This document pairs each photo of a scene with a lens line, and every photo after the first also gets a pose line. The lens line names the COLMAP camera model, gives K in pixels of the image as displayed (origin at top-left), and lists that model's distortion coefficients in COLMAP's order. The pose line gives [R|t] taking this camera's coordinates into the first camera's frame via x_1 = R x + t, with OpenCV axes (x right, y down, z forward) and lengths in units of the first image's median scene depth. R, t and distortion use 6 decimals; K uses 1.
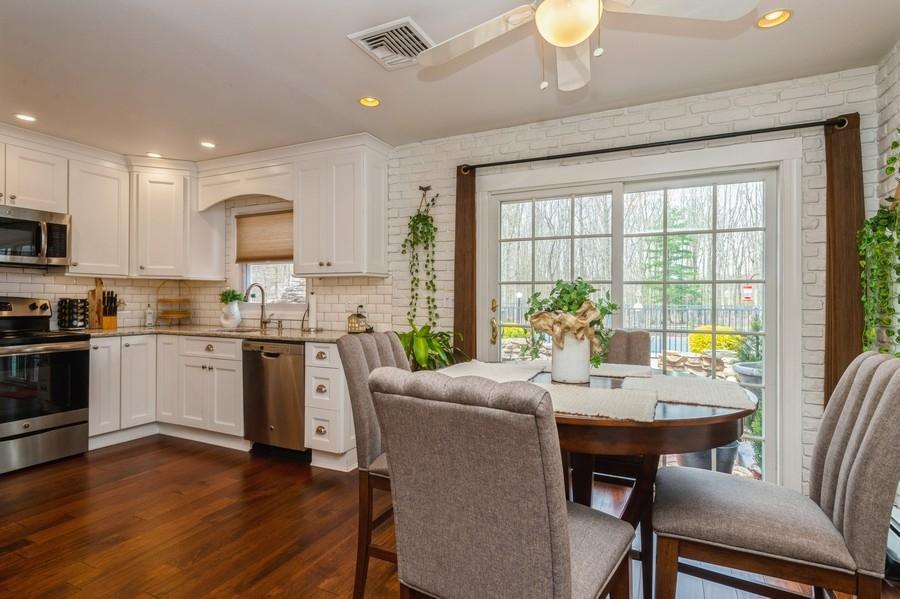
lens RADIAL K [[468.9, 0, 455.2], [0, 468.9, 306.3], [0, 0, 1]] dist [0.007037, -0.002546]
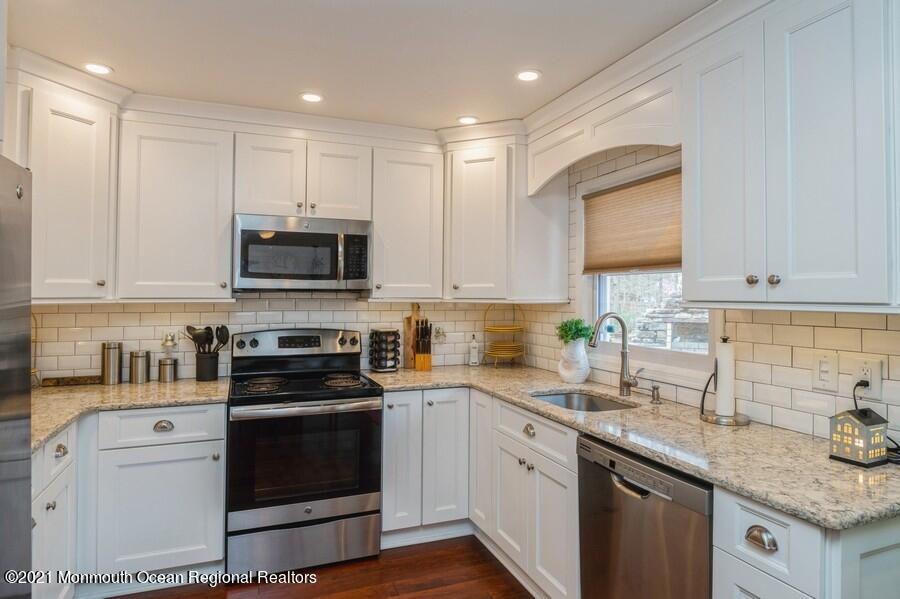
lens RADIAL K [[524.2, 0, 444.9], [0, 524.2, 286.5], [0, 0, 1]] dist [-0.007258, 0.000741]
pose [[0.726654, -0.012229, -0.686895, -0.153574], [-0.008831, 0.999593, -0.027138, -0.064364], [0.686947, 0.025785, 0.726250, 0.445823]]
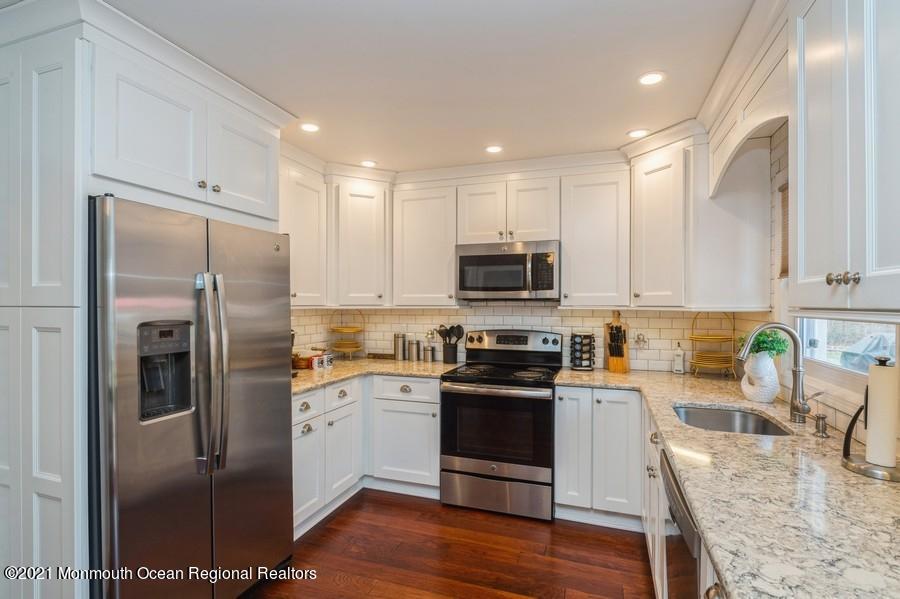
lens RADIAL K [[436.9, 0, 453.2], [0, 436.9, 307.1], [0, 0, 1]] dist [0.001734, -0.001014]
pose [[0.104710, 0.004250, -0.994494, -0.026073], [-0.013732, 0.999902, 0.002827, -0.064557], [0.994408, 0.013360, 0.104758, 0.673502]]
